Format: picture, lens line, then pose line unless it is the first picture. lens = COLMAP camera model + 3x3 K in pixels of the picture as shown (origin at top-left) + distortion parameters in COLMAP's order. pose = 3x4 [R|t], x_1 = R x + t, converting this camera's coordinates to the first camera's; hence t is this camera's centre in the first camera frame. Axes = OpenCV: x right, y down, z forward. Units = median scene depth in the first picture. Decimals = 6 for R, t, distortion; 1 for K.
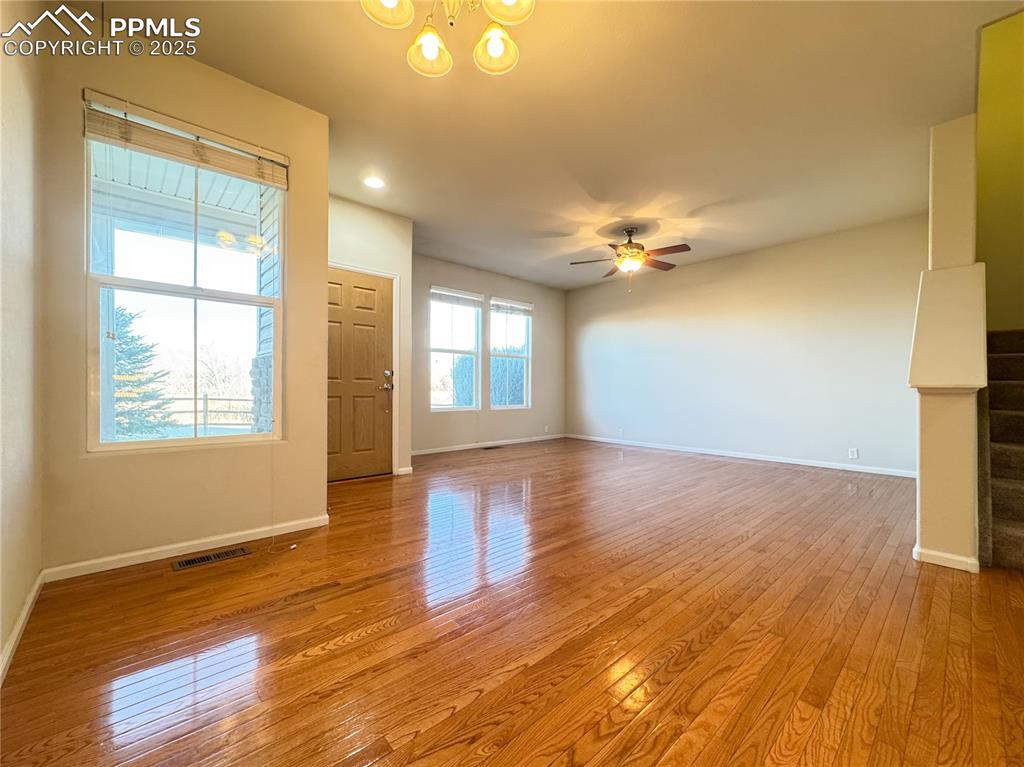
lens RADIAL K [[421.2, 0, 514.4], [0, 421.2, 398.2], [0, 0, 1]] dist [-0.001348, -0.000236]
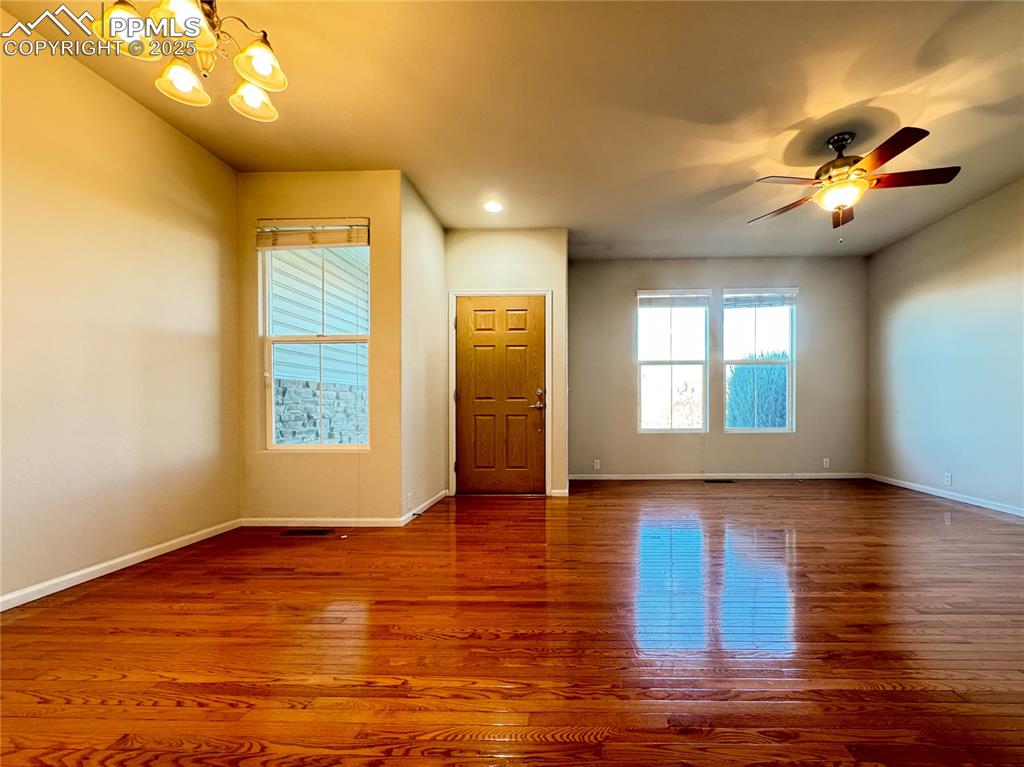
lens RADIAL K [[420.1, 0, 451.0], [0, 420.1, 415.6], [0, 0, 1]] dist [-0.000512, 0.000005]
pose [[0.713222, 0.004317, -0.700925, 0.239231], [-0.007186, 0.999974, -0.001154, -0.000286], [0.700902, 0.005860, 0.713234, 0.148391]]
